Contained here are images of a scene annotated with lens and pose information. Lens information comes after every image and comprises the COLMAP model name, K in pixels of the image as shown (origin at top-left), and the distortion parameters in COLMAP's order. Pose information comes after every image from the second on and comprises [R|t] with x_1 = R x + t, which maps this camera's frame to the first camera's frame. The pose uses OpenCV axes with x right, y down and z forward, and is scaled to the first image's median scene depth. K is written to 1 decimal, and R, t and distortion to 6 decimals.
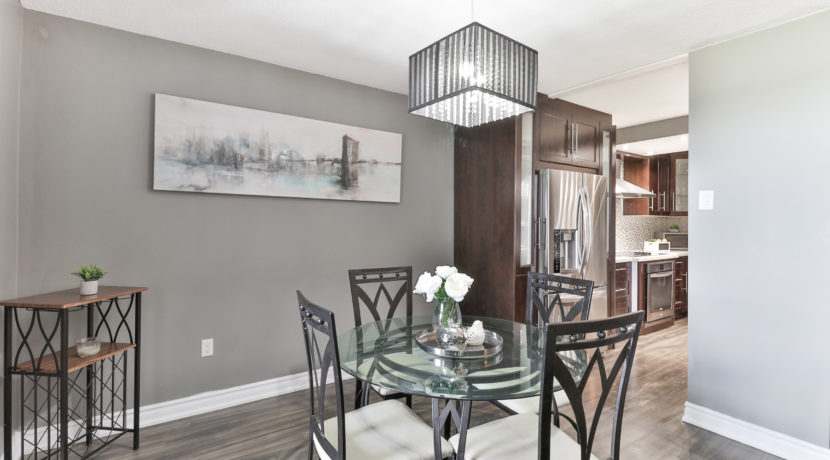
lens RADIAL K [[384.4, 0, 413.4], [0, 384.4, 221.3], [0, 0, 1]] dist [0.011990, -0.015099]
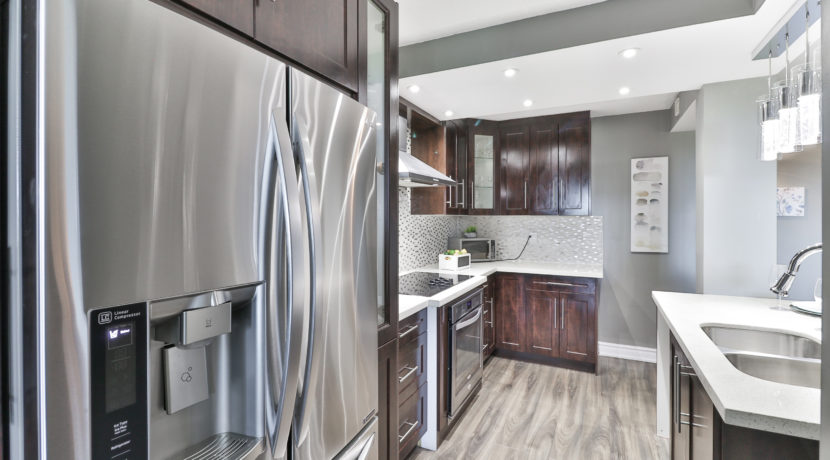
lens RADIAL K [[384.4, 0, 413.4], [0, 384.4, 221.3], [0, 0, 1]] dist [0.011990, -0.015099]
pose [[0.870221, -0.013671, 0.492472, 0.261077], [0.008415, 0.999882, 0.012886, -0.013918], [-0.492589, -0.007070, 0.870233, 0.490176]]
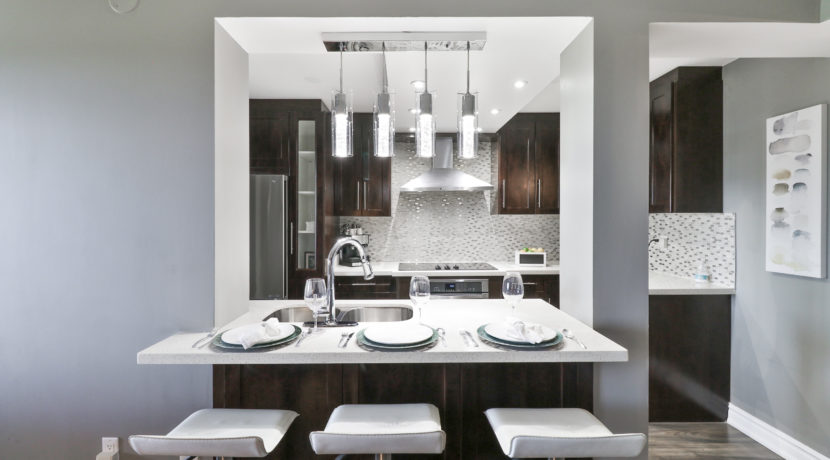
lens RADIAL K [[384.4, 0, 413.4], [0, 384.4, 221.3], [0, 0, 1]] dist [0.011990, -0.015099]
pose [[0.835102, -0.008739, -0.550025, 0.907792], [0.012991, 0.999908, 0.003838, -0.007691], [0.549941, -0.010350, 0.835139, 0.320719]]
